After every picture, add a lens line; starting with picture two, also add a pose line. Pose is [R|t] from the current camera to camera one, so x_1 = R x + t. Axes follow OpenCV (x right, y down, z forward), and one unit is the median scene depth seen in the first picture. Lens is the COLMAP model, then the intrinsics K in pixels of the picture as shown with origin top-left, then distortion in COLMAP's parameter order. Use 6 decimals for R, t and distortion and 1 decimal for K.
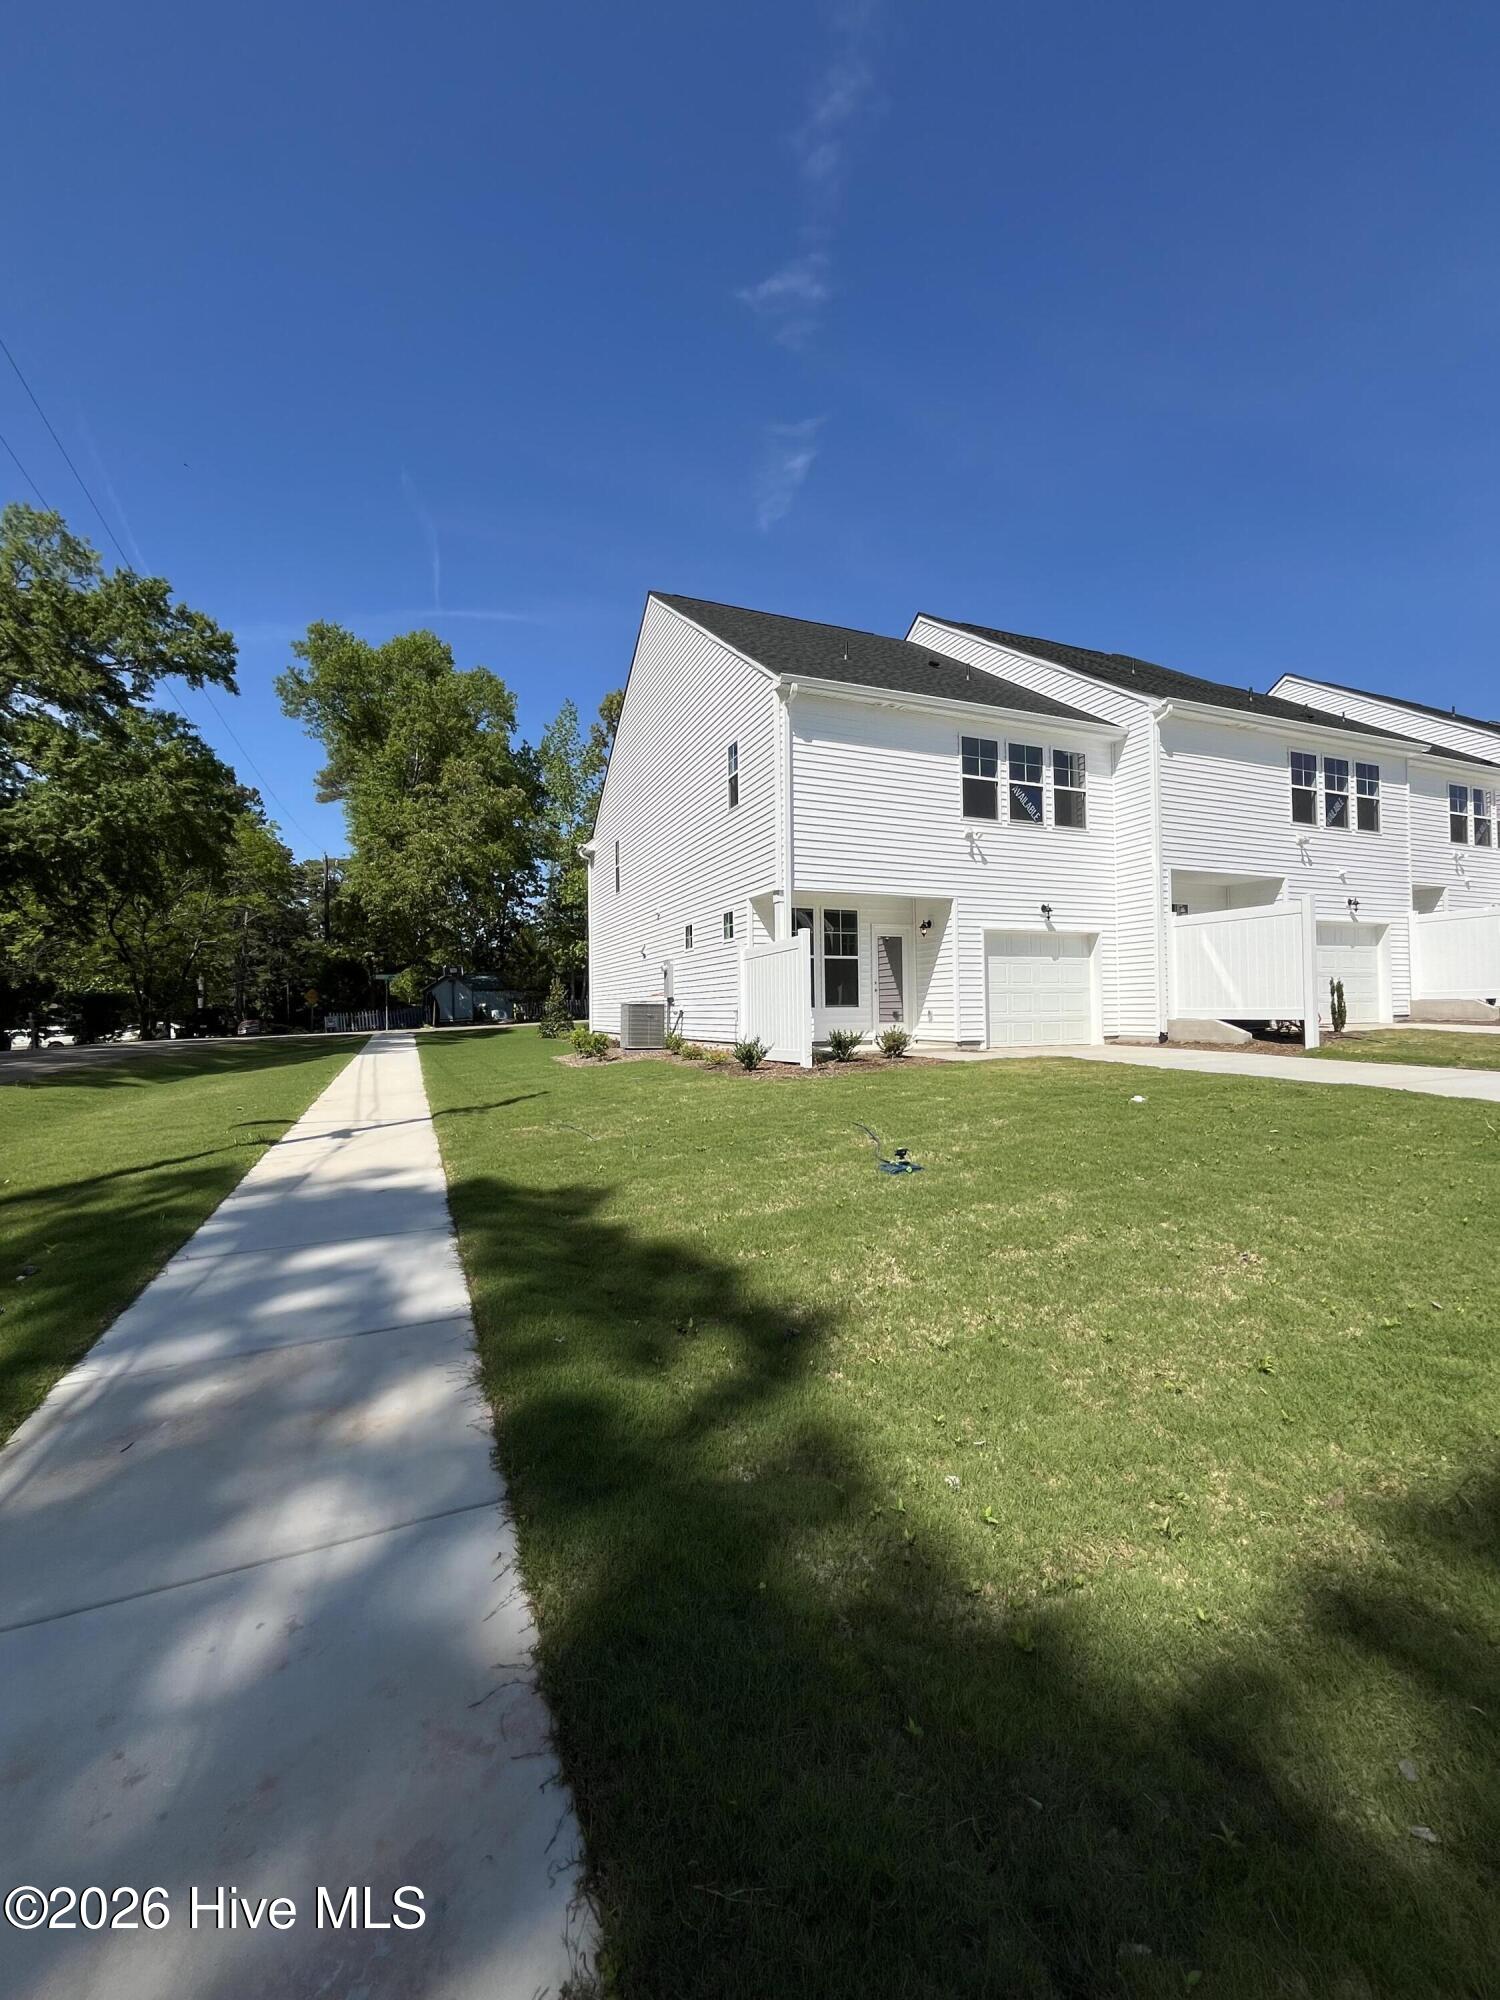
lens RADIAL K [[799.2, 0, 754.2], [0, 799.2, 993.5], [0, 0, 1]] dist [-0.017150, -0.000293]
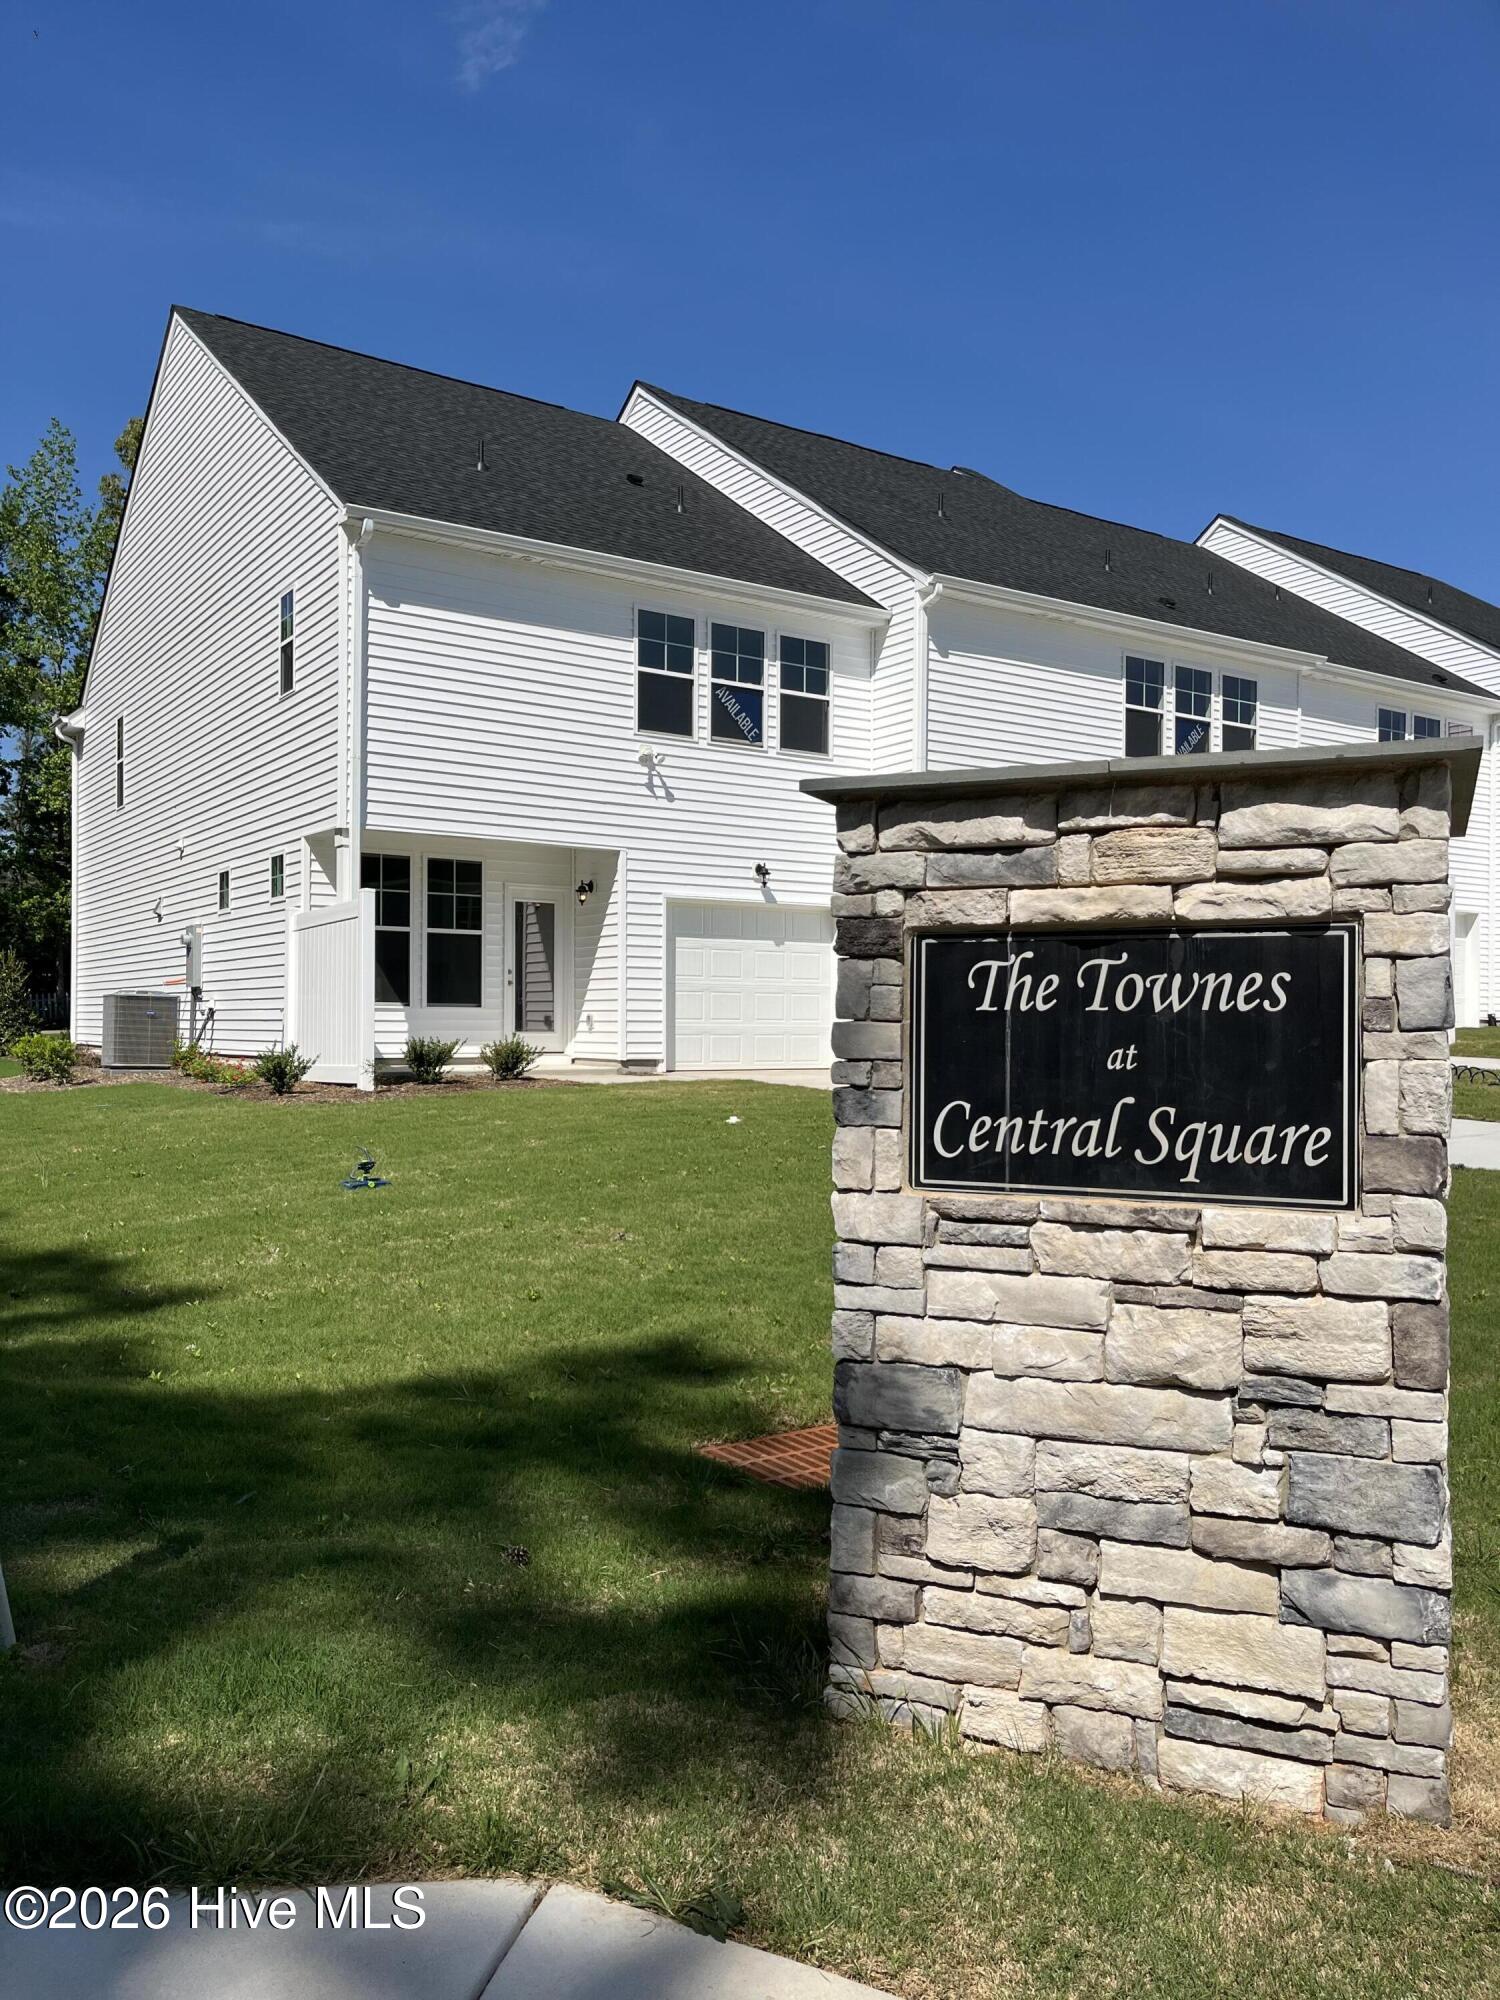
lens RADIAL K [[1512.0, 0, 755.9], [0, 1512.0, 1017.4], [0, 0, 1]] dist [0.051989, -0.020538]
pose [[0.982133, 0.021181, 0.186994, 0.122097], [-0.023823, 0.999645, 0.011890, 0.004985], [-0.186676, -0.016132, 0.982289, -0.282497]]
